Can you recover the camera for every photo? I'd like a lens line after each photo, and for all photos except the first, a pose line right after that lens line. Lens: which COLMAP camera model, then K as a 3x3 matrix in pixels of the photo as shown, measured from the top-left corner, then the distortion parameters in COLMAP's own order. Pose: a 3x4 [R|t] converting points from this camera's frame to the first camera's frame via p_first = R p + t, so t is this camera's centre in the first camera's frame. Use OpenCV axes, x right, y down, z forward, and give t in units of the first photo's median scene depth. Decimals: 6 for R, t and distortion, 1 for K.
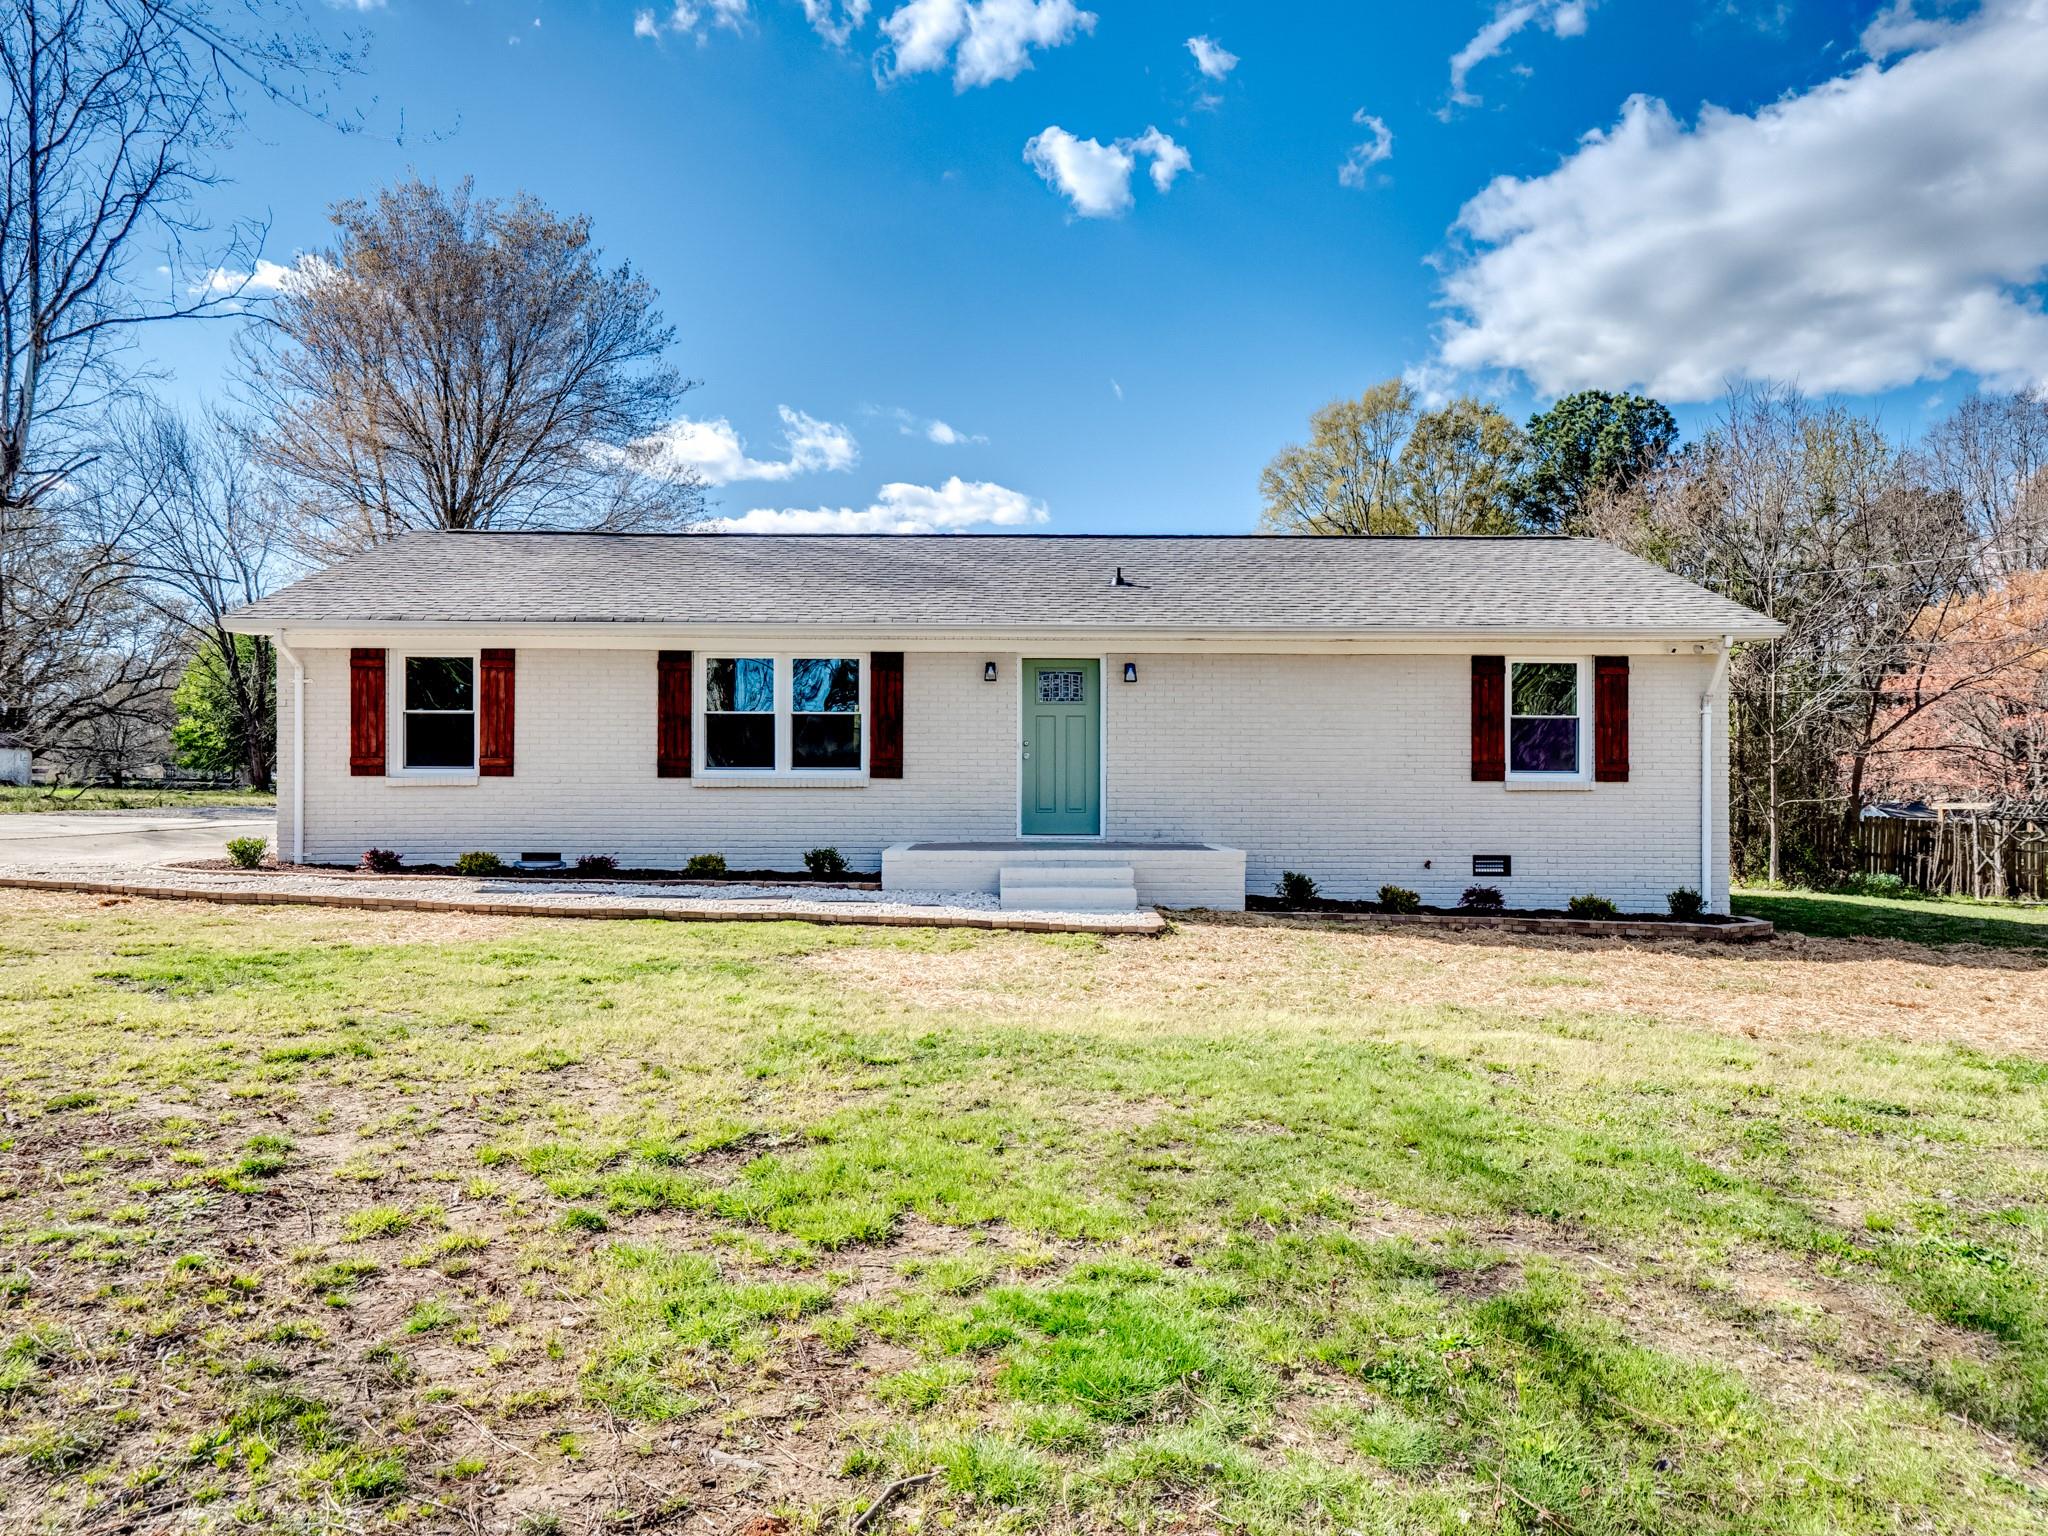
lens RADIAL K [[1406.8, 0, 1010.7], [0, 1406.8, 765.2], [0, 0, 1]] dist [0.012281, -0.007718]
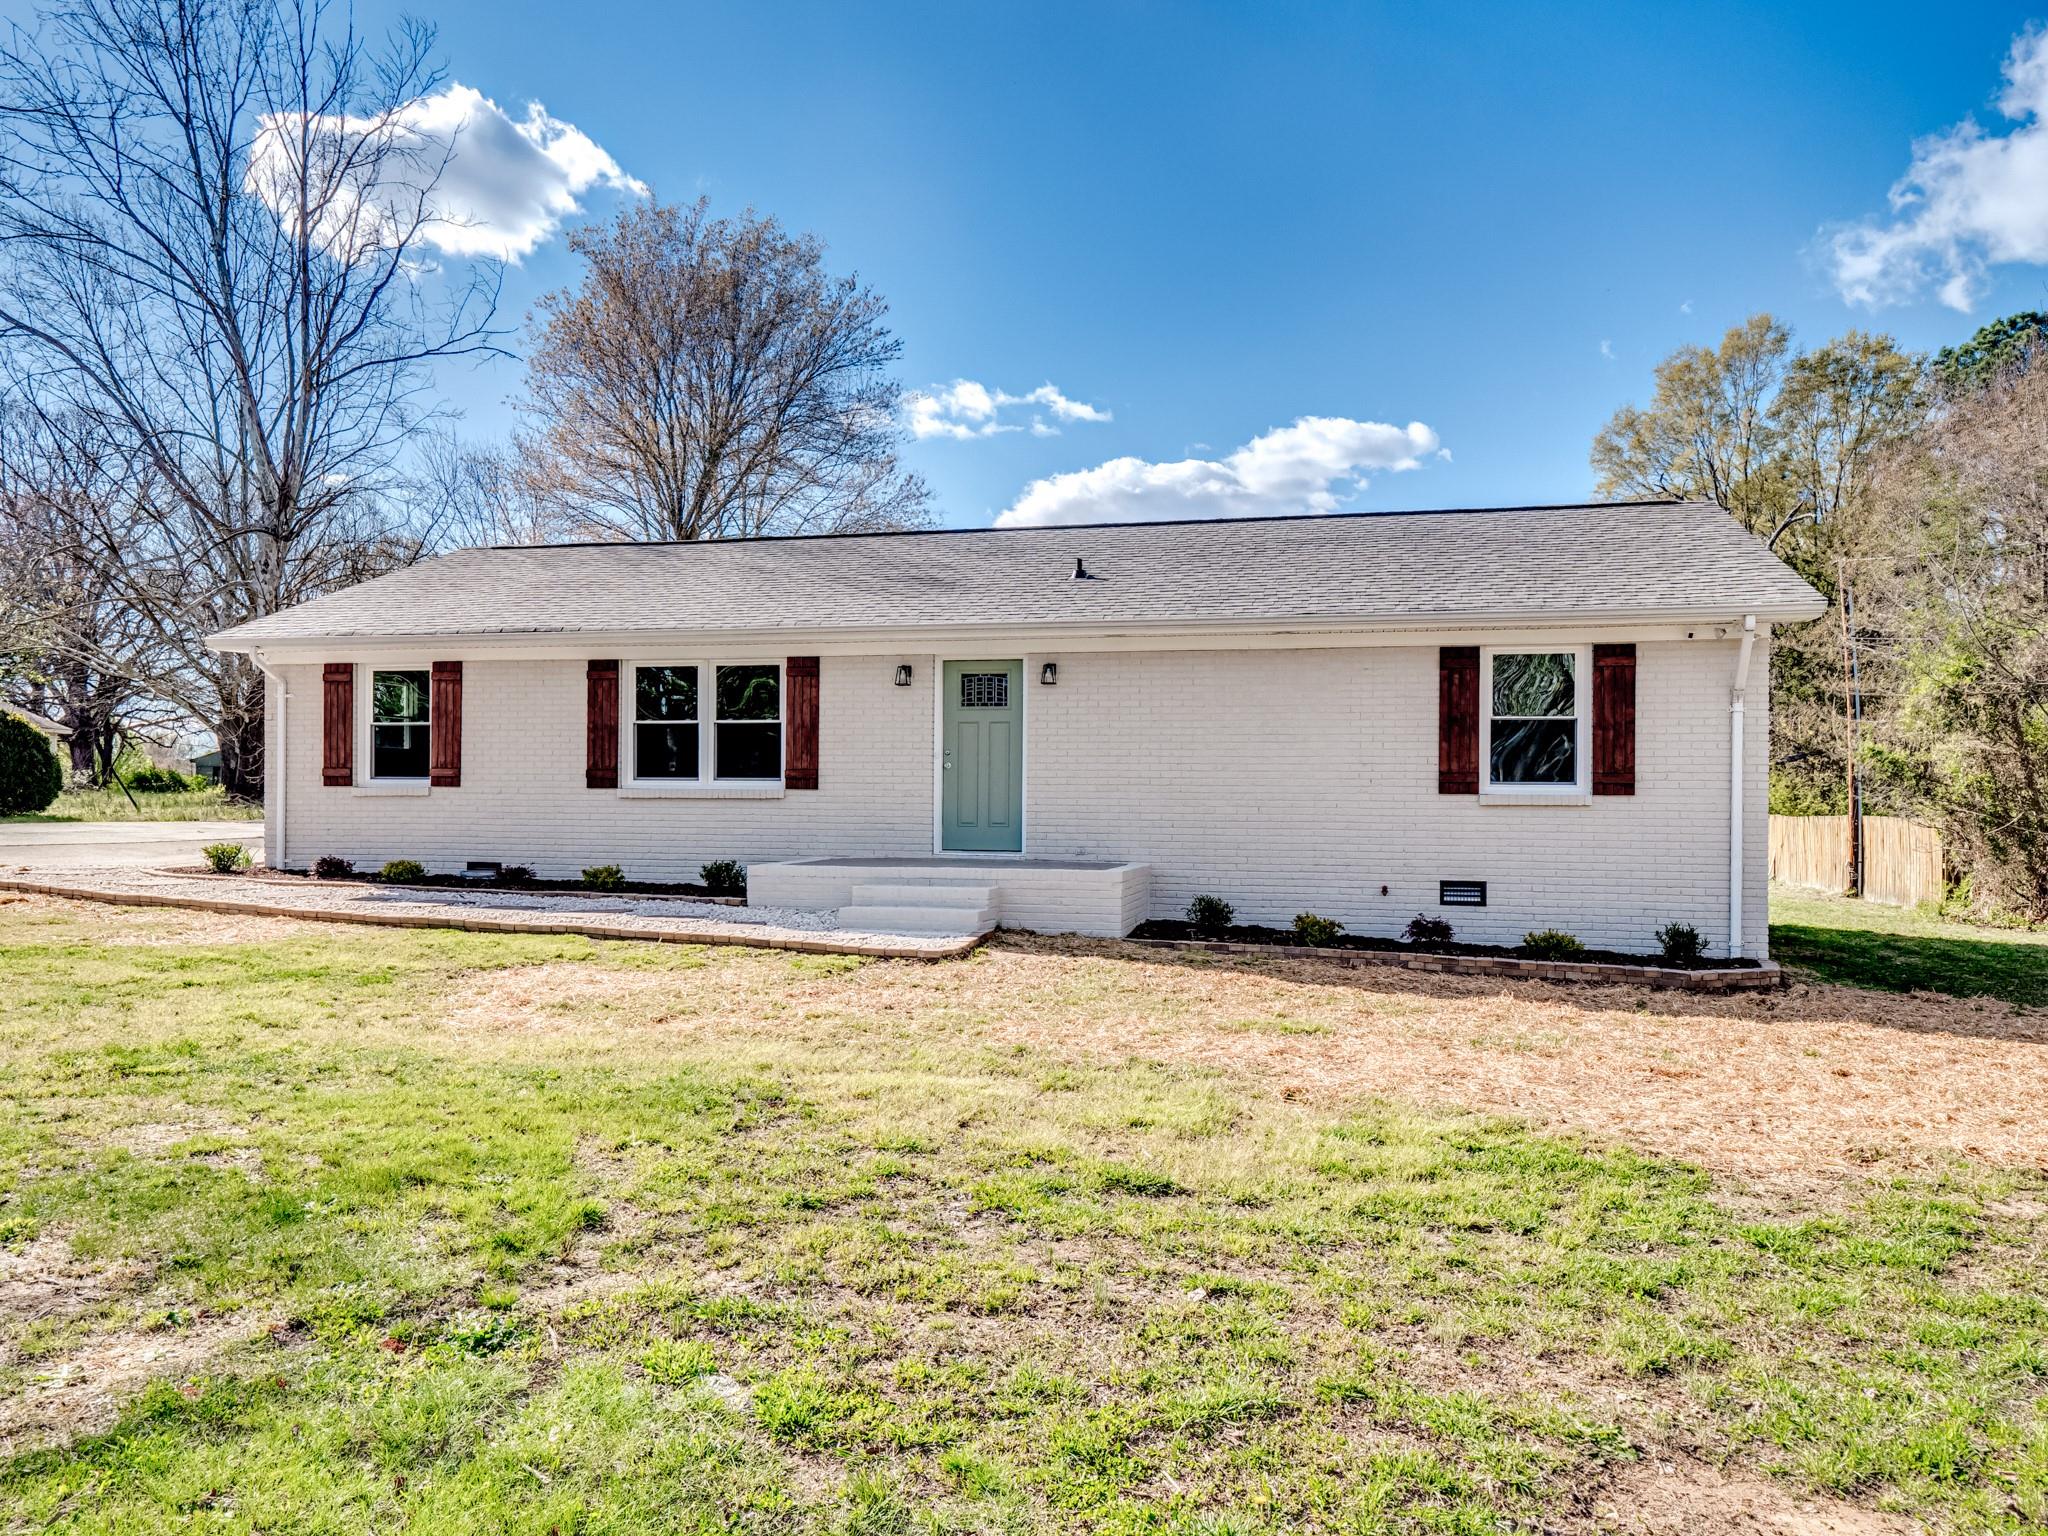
lens RADIAL K [[1497.8, 0, 1020.1], [0, 1497.8, 769.3], [0, 0, 1]] dist [0.010691, 0.007590]
pose [[0.966106, -0.001760, -0.258140, 0.316484], [0.000744, 0.999992, -0.004033, -0.000060], [0.258145, 0.003705, 0.966099, 0.056095]]
